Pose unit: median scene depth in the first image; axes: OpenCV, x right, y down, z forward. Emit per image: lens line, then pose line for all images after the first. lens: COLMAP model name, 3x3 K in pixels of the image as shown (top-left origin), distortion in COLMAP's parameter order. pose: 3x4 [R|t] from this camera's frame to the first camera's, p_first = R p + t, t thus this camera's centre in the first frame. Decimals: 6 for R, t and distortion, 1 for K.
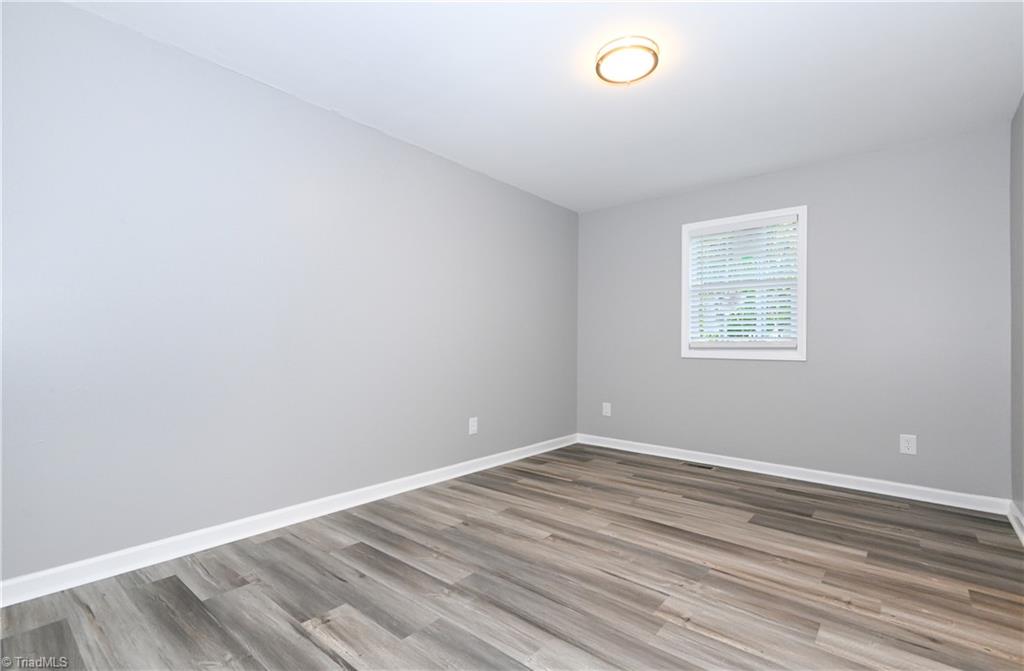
lens RADIAL K [[464.5, 0, 512.0], [0, 464.5, 335.5], [0, 0, 1]] dist [-0.000736, -0.000695]
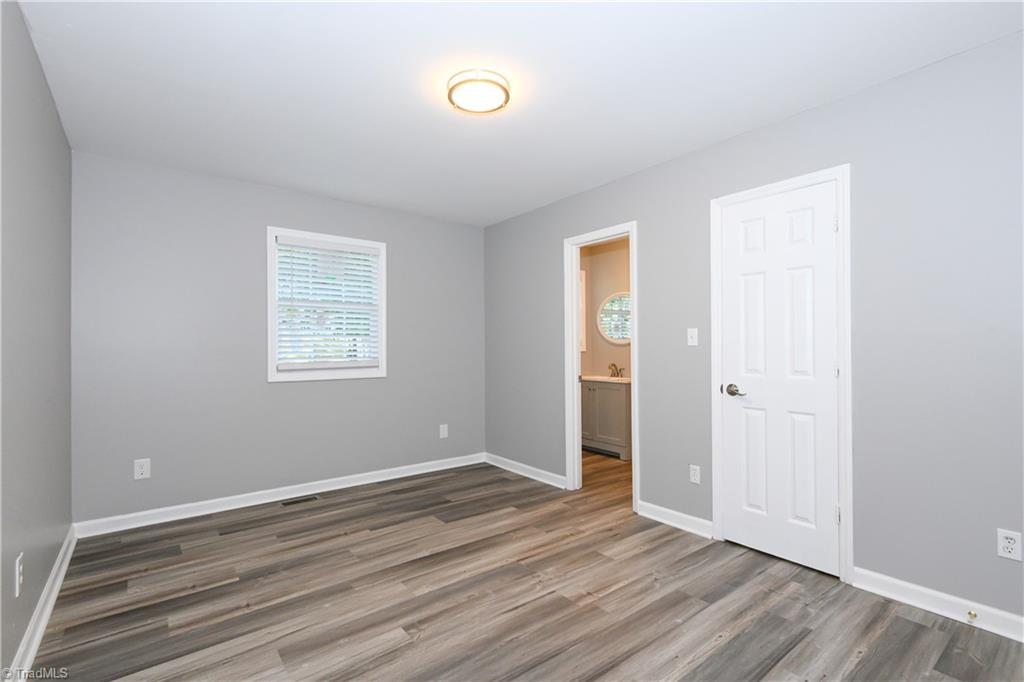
lens RADIAL K [[463.4, 0, 512.0], [0, 463.4, 341.0], [0, 0, 1]] dist [0.004497, -0.000214]
pose [[0.213558, -0.000278, 0.976930, -0.590952], [-0.010595, 0.999940, 0.002601, -0.056546], [-0.976873, -0.010906, 0.213542, 0.603484]]
